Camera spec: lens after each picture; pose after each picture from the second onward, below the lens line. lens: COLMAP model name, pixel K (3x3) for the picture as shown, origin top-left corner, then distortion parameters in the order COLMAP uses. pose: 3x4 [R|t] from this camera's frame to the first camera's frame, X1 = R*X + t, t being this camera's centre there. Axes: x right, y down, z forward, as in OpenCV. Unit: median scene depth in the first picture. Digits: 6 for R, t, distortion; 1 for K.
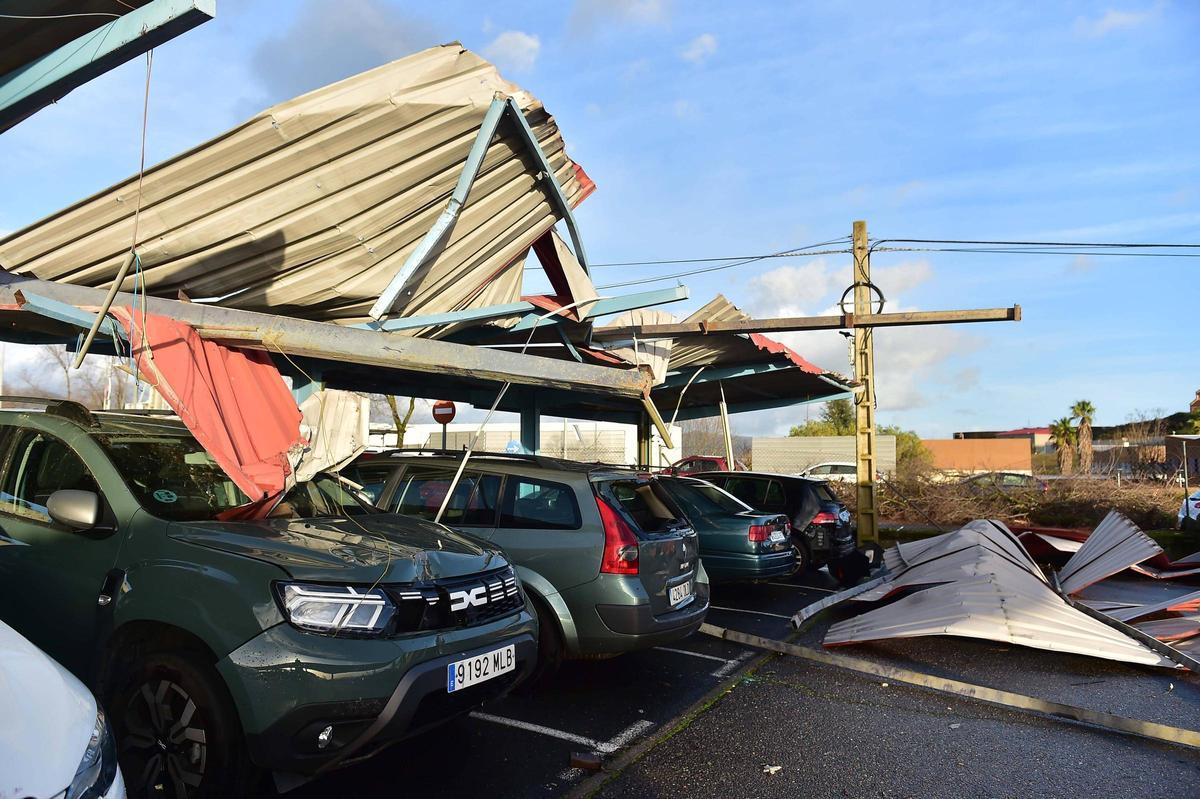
lens RADIAL K [[870.2, 0, 600.0], [0, 870.2, 399.5], [0, 0, 1]] dist [-0.049526, -0.000648]
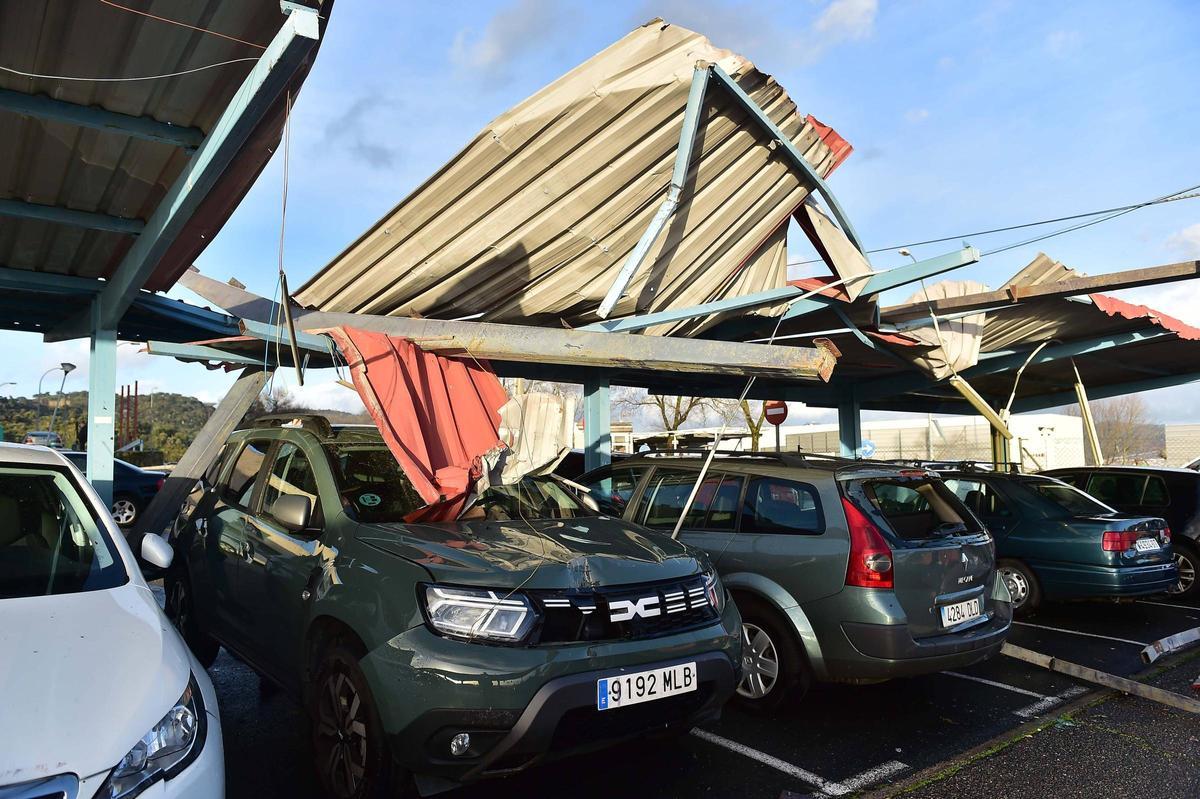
lens RADIAL K [[870.2, 0, 600.0], [0, 870.2, 399.5], [0, 0, 1]] dist [-0.049526, -0.000648]
pose [[0.898735, -0.054760, -0.435060, 0.156689], [0.052615, 0.998470, -0.016984, 0.015028], [0.435325, -0.007627, 0.900241, 0.109426]]
